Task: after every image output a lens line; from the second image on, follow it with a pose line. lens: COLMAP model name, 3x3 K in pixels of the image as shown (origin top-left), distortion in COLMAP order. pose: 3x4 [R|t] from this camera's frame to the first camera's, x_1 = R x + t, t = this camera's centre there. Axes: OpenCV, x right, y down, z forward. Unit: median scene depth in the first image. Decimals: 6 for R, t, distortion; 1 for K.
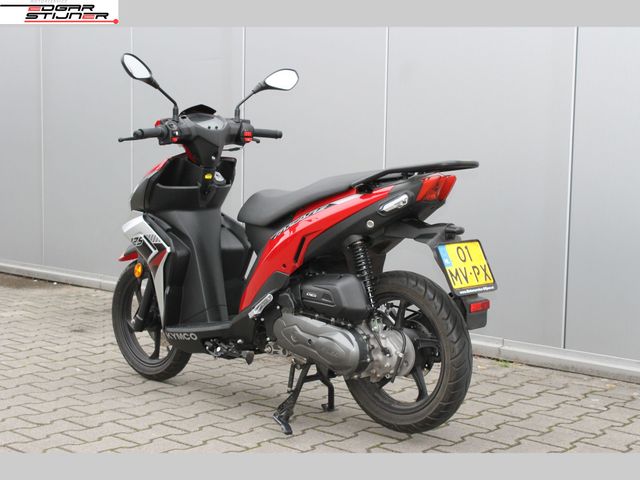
lens RADIAL K [[1038.3, 0, 320.0], [0, 1038.3, 240.0], [0, 0, 1]] dist [-0.022963, -0.058180]
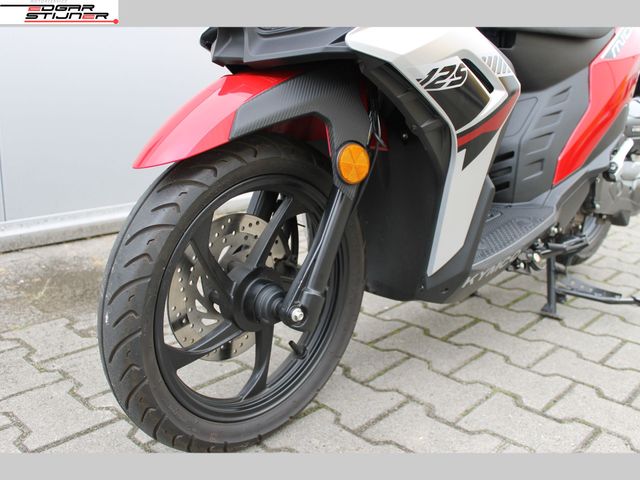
lens RADIAL K [[642.9, 0, 320.0], [0, 642.9, 240.0], [0, 0, 1]] dist [-0.098304, 0.012307]
pose [[0.004535, -0.268522, 0.963263, -0.471531], [0.059253, 0.961652, 0.267795, -0.007066], [-0.998233, 0.055862, 0.020272, 1.197125]]
